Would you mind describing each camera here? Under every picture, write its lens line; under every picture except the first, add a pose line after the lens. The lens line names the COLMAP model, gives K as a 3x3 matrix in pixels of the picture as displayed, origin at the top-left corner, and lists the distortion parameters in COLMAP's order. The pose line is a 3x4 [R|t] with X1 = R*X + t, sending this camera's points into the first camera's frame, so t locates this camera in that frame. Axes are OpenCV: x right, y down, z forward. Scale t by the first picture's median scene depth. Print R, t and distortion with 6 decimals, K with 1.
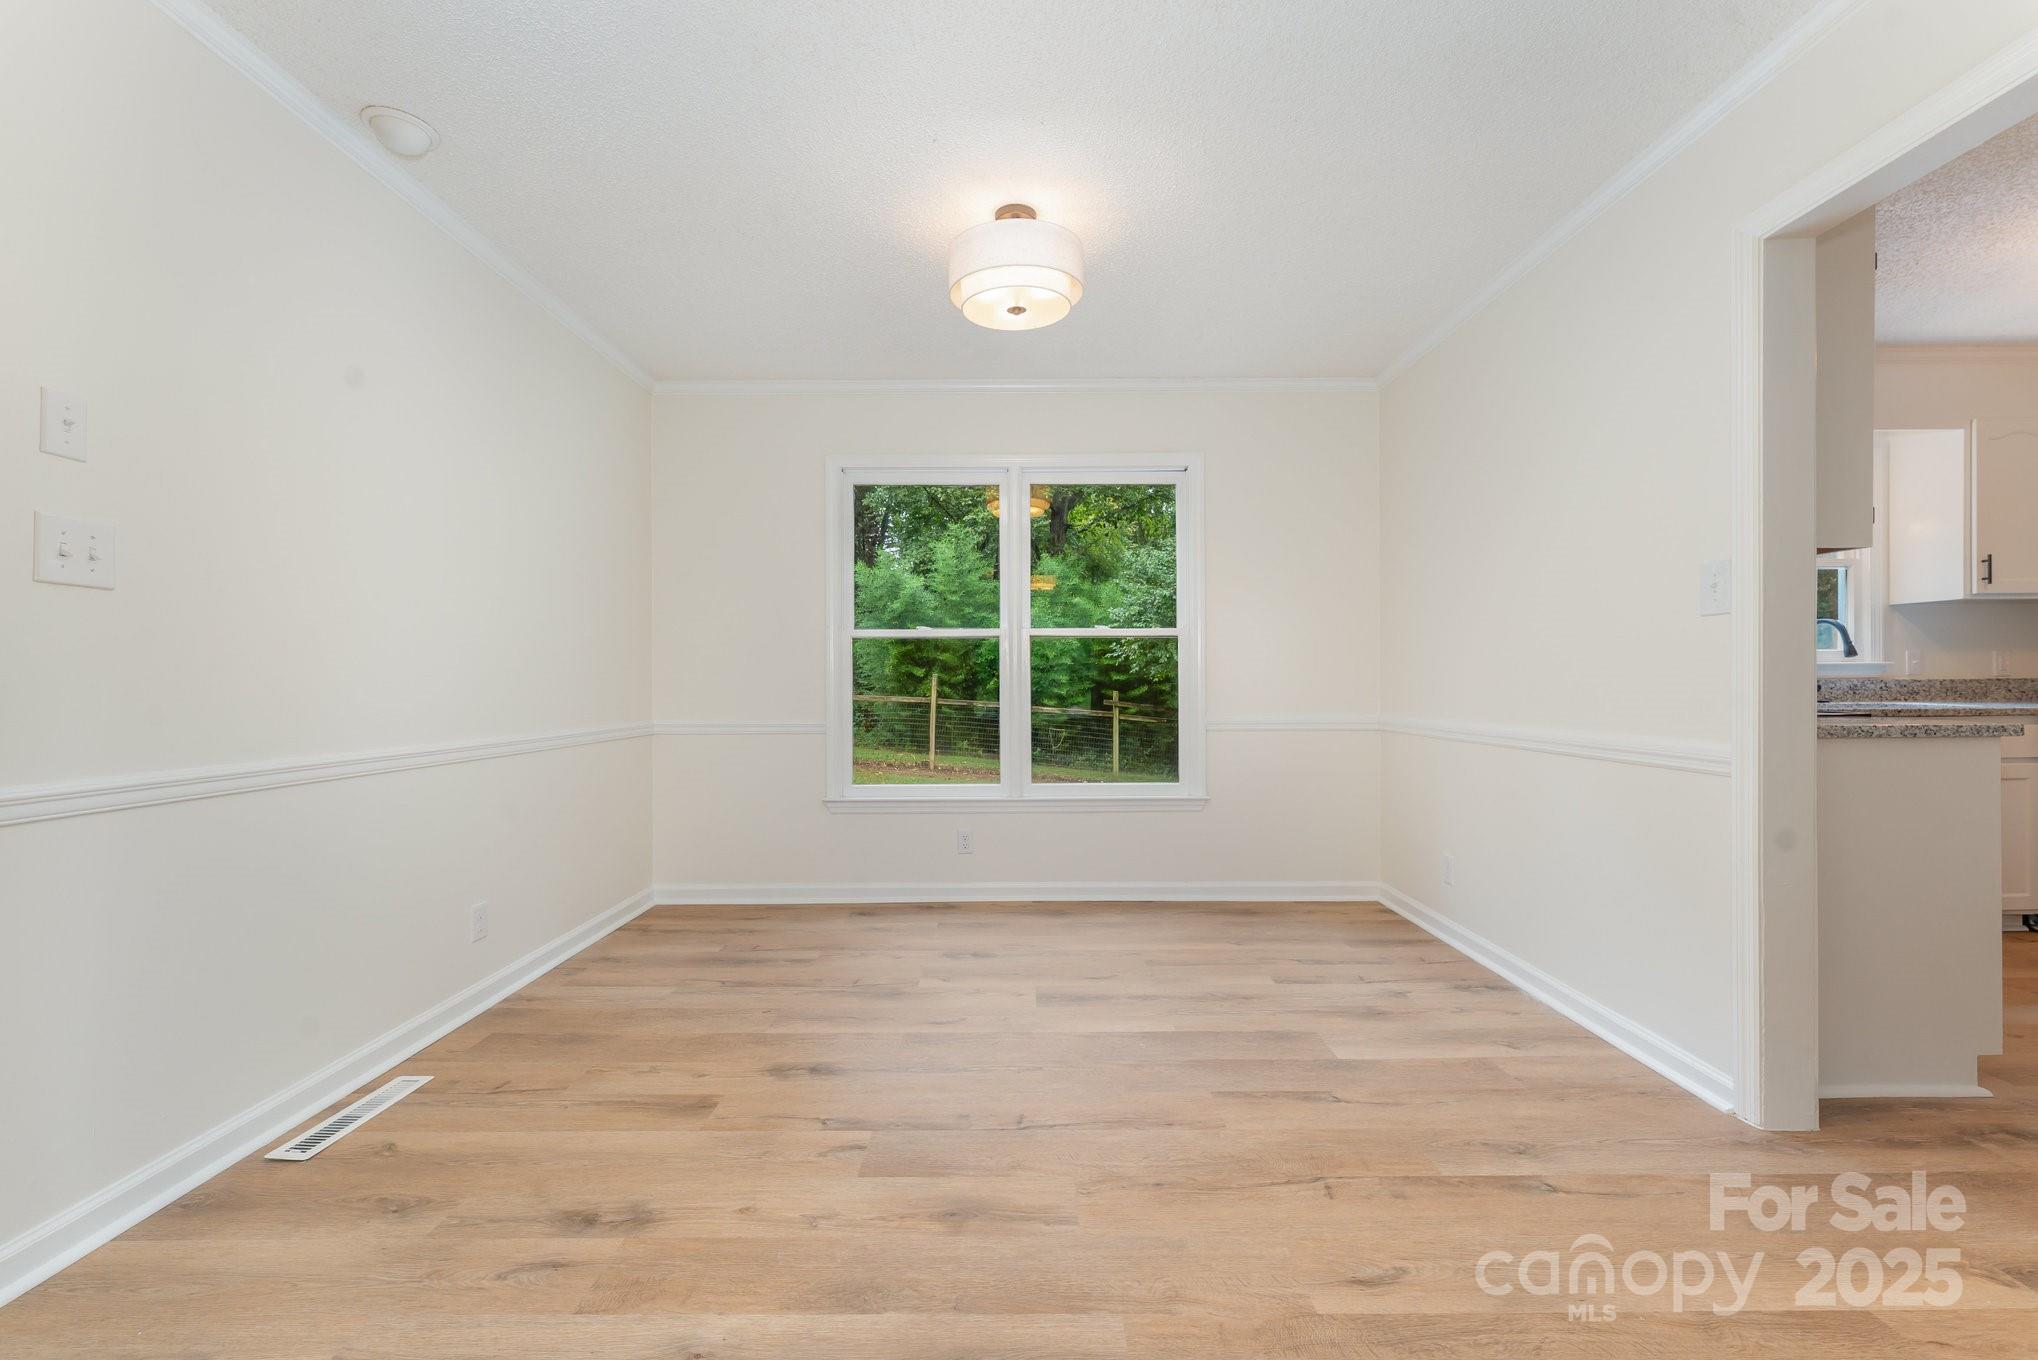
lens RADIAL K [[828.7, 0, 1019.0], [0, 828.7, 679.5], [0, 0, 1]] dist [-0.002542, 0.000269]
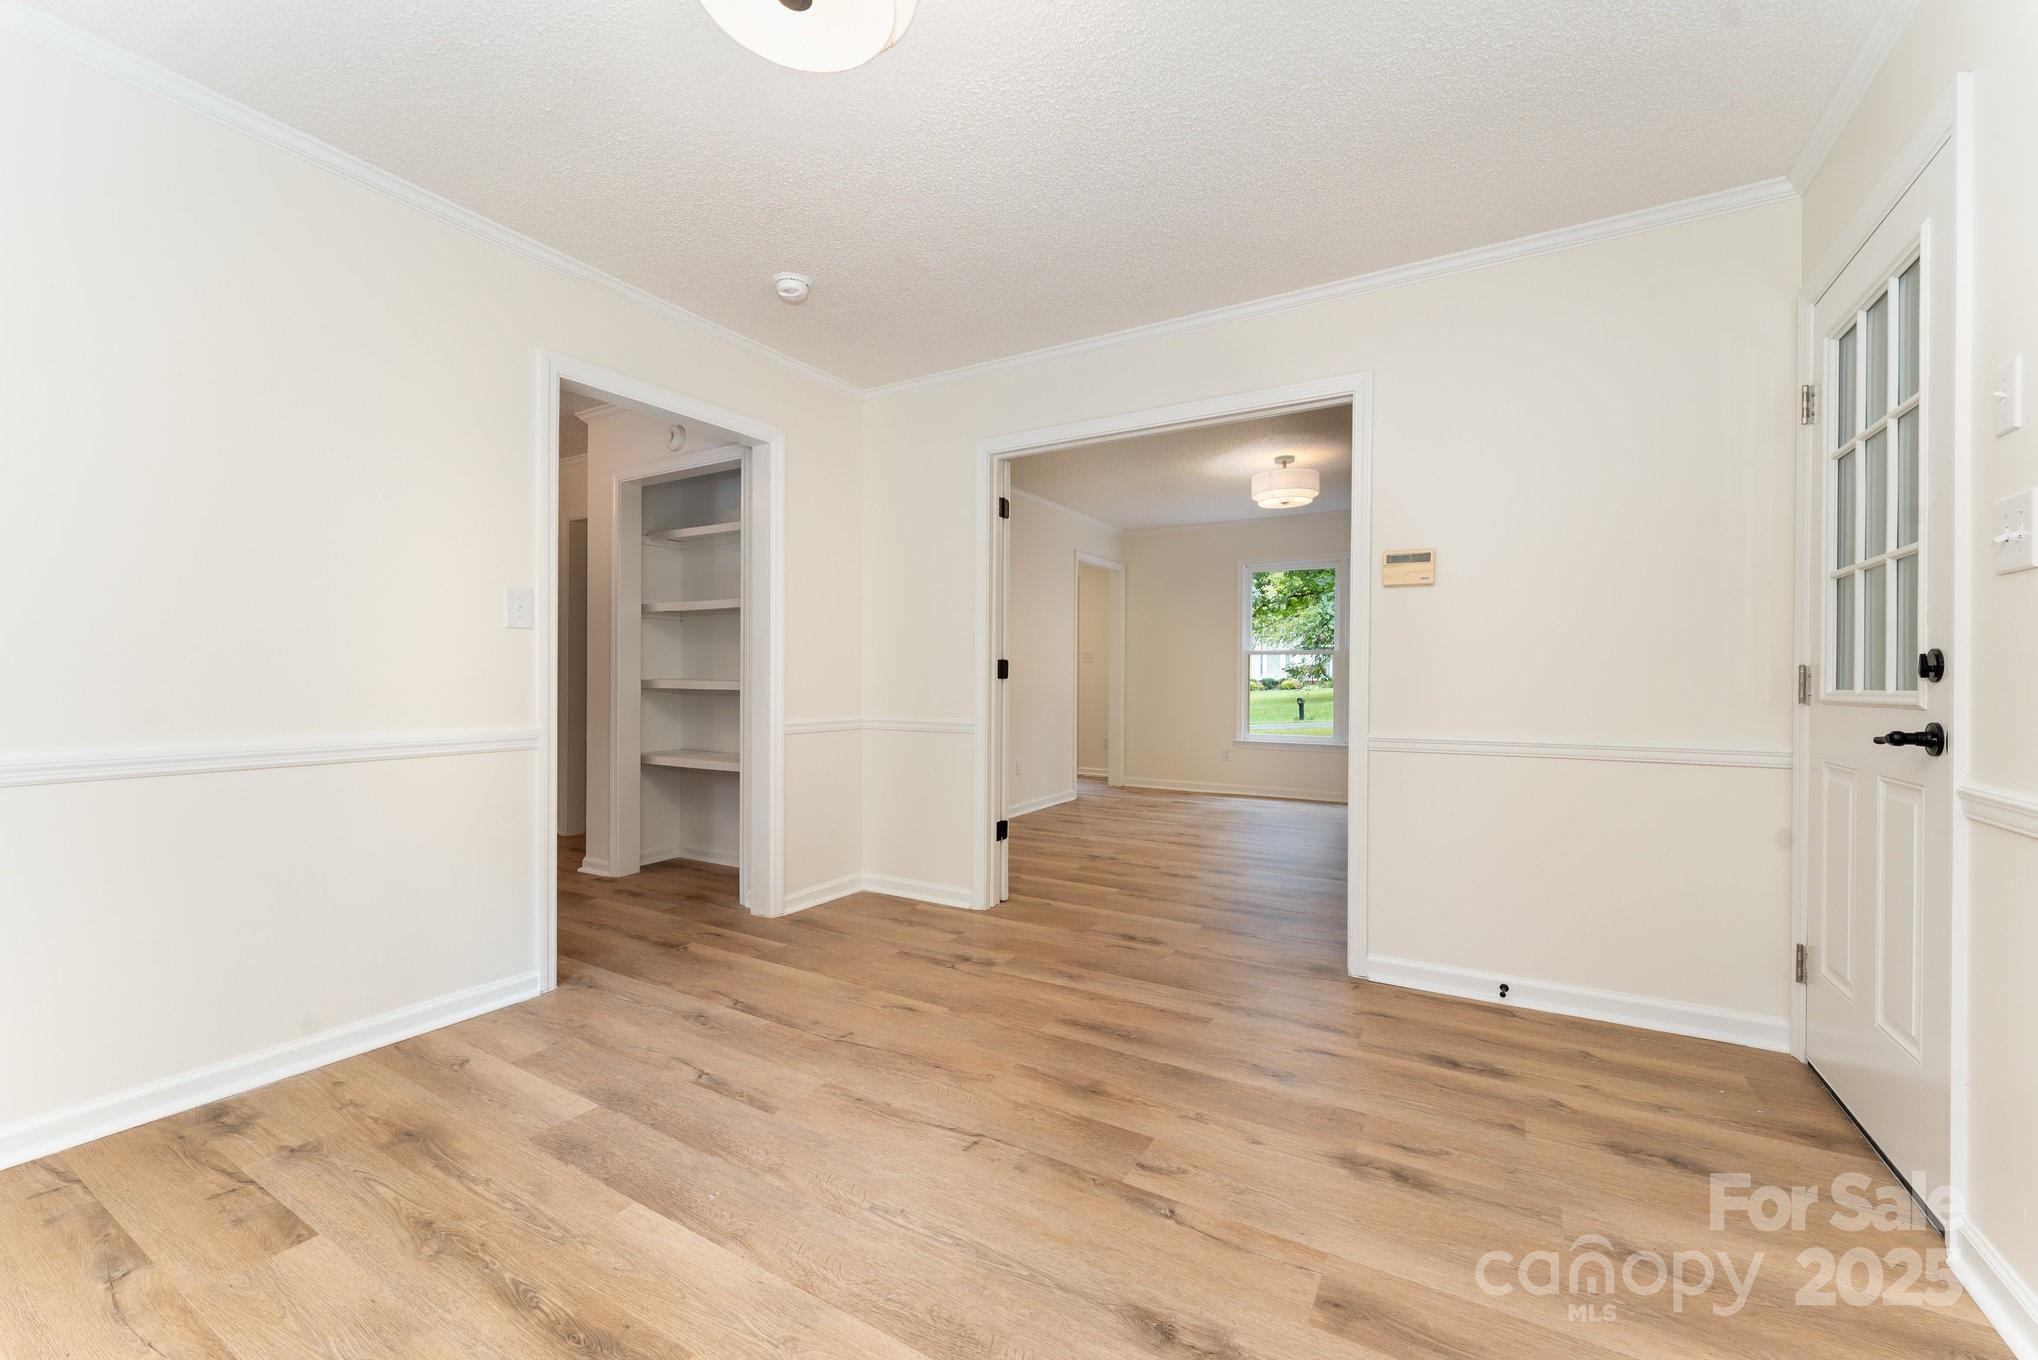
lens RADIAL K [[828.7, 0, 1014.1], [0, 828.7, 682.9], [0, 0, 1]] dist [-0.002542, 0.000269]
pose [[-0.859763, -0.002842, 0.510685, -0.538833], [-0.001701, 0.999995, 0.002700, 0.003938], [-0.510690, 0.001453, -0.859764, 1.853909]]
